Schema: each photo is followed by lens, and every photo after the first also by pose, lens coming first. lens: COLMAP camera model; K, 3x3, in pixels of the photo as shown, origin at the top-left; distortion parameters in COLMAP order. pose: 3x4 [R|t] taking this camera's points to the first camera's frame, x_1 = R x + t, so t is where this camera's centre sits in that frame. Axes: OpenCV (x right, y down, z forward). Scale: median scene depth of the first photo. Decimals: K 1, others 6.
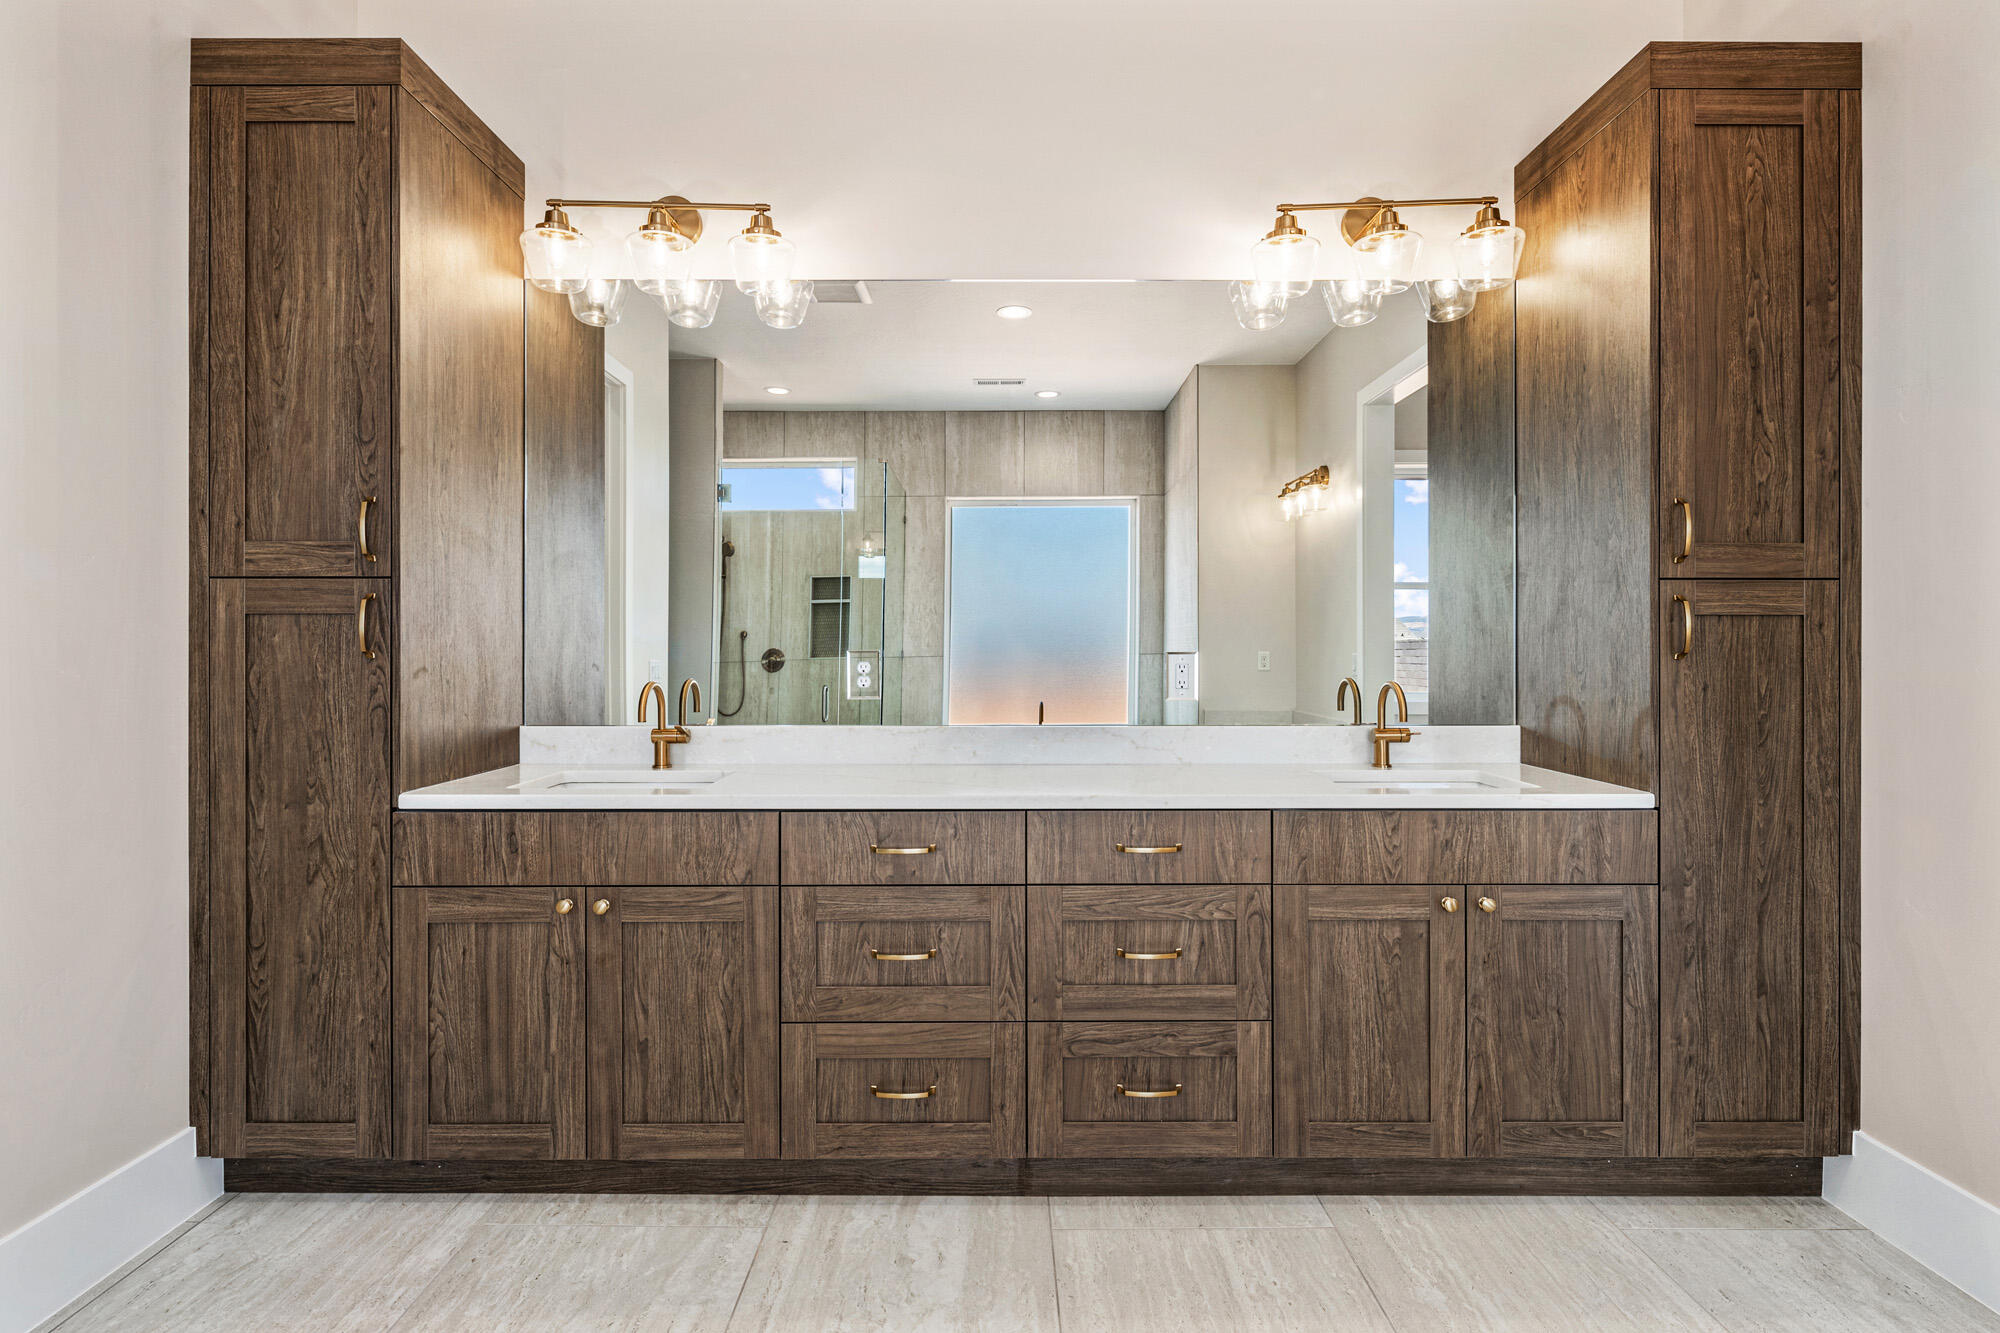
lens RADIAL K [[992.9, 0, 1004.9], [0, 992.9, 647.2], [0, 0, 1]] dist [0.001122, 0.000278]
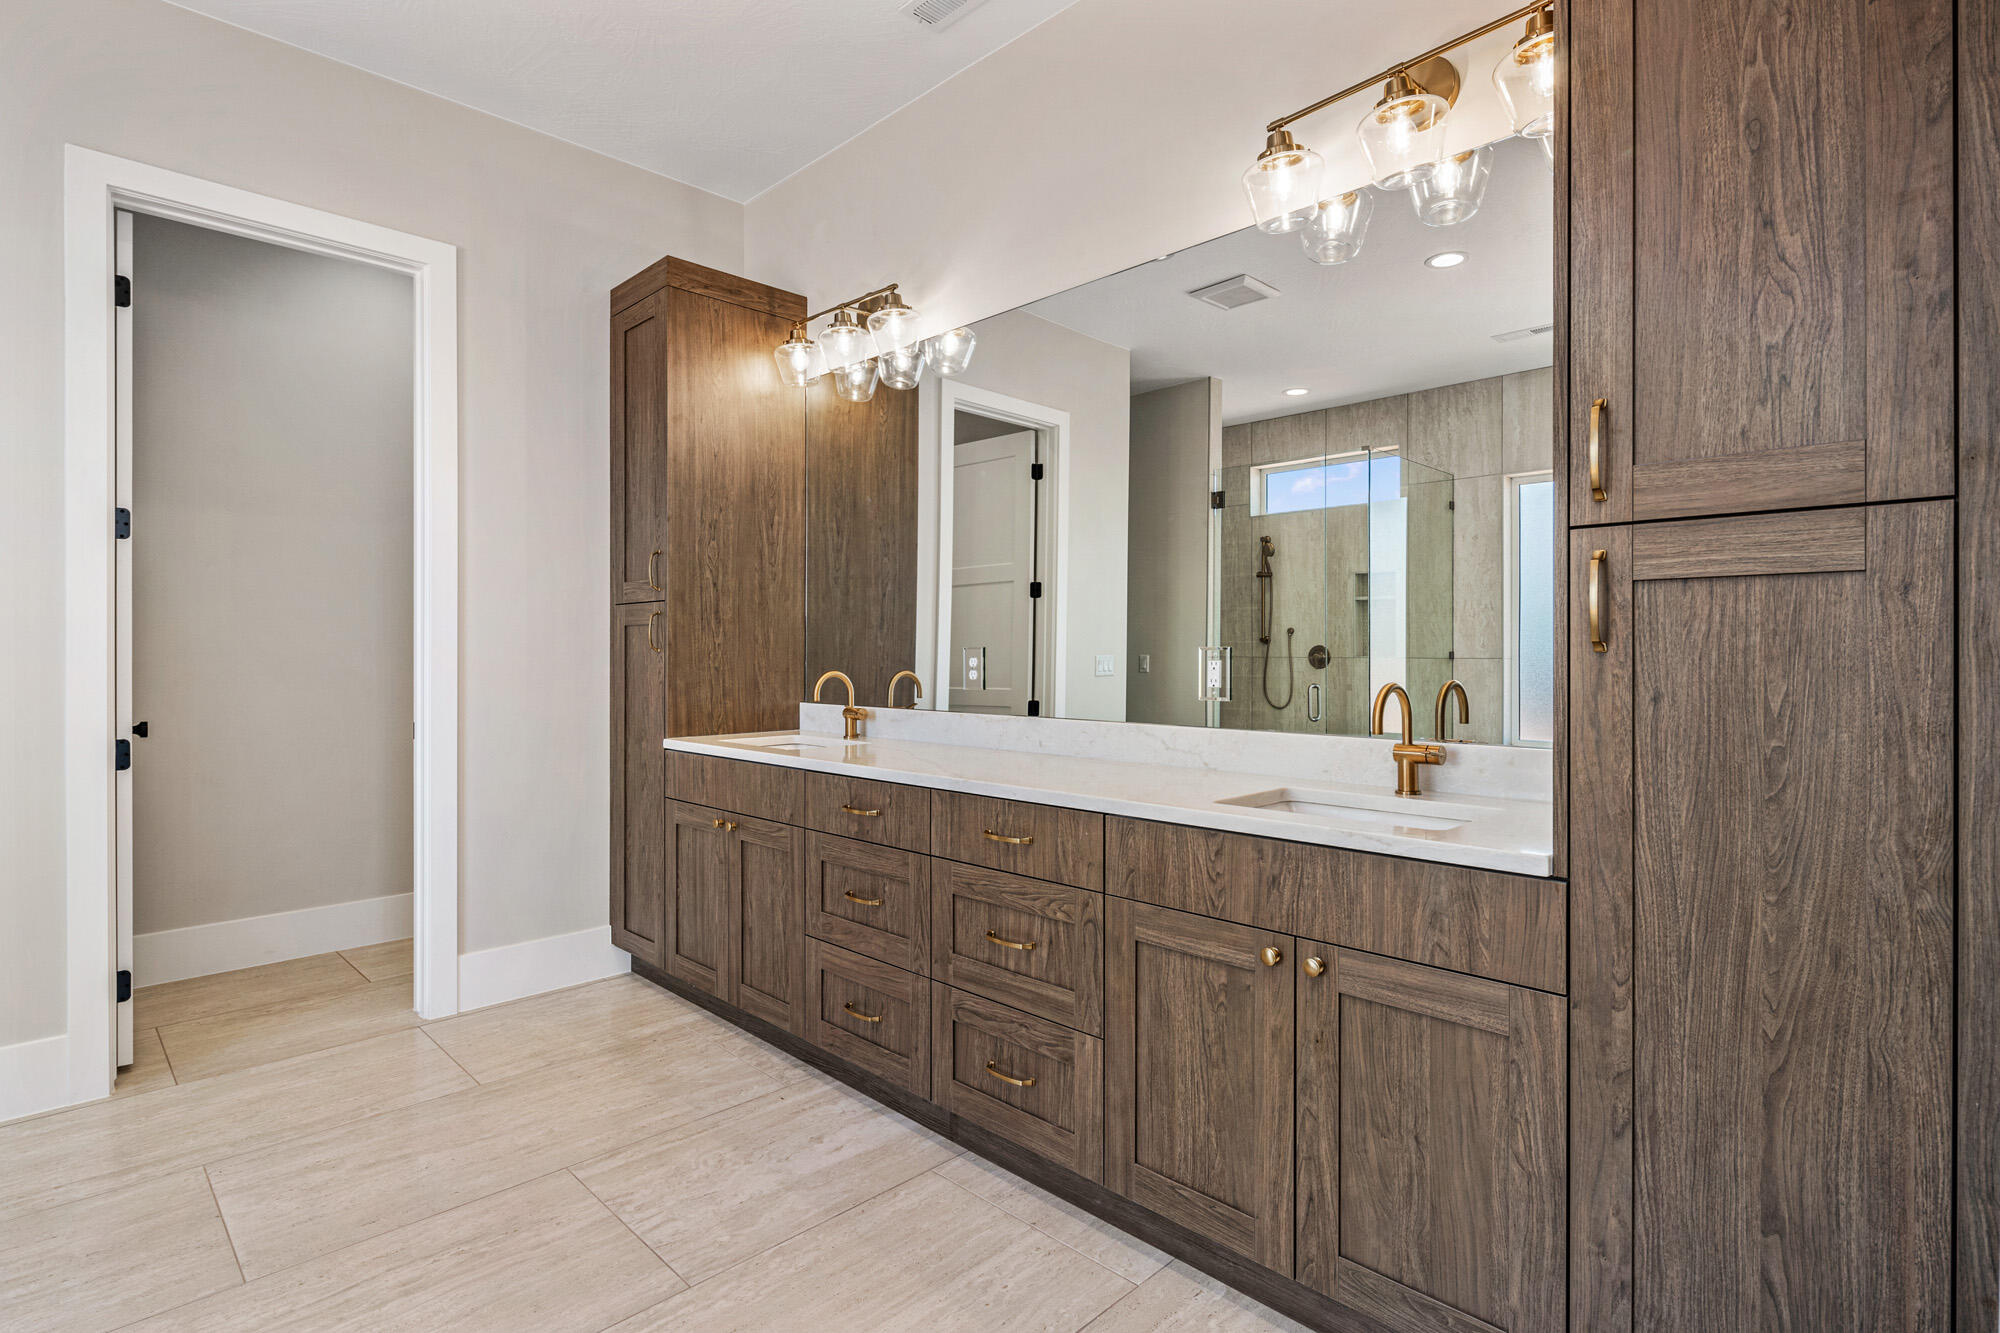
lens RADIAL K [[988.2, 0, 1001.2], [0, 988.2, 653.0], [0, 0, 1]] dist [0.000202, -0.001001]
pose [[0.702302, -0.000089, -0.711879, 0.859158], [0.000987, 0.999999, 0.000849, 0.012145], [0.711879, -0.001300, 0.702301, 0.280011]]
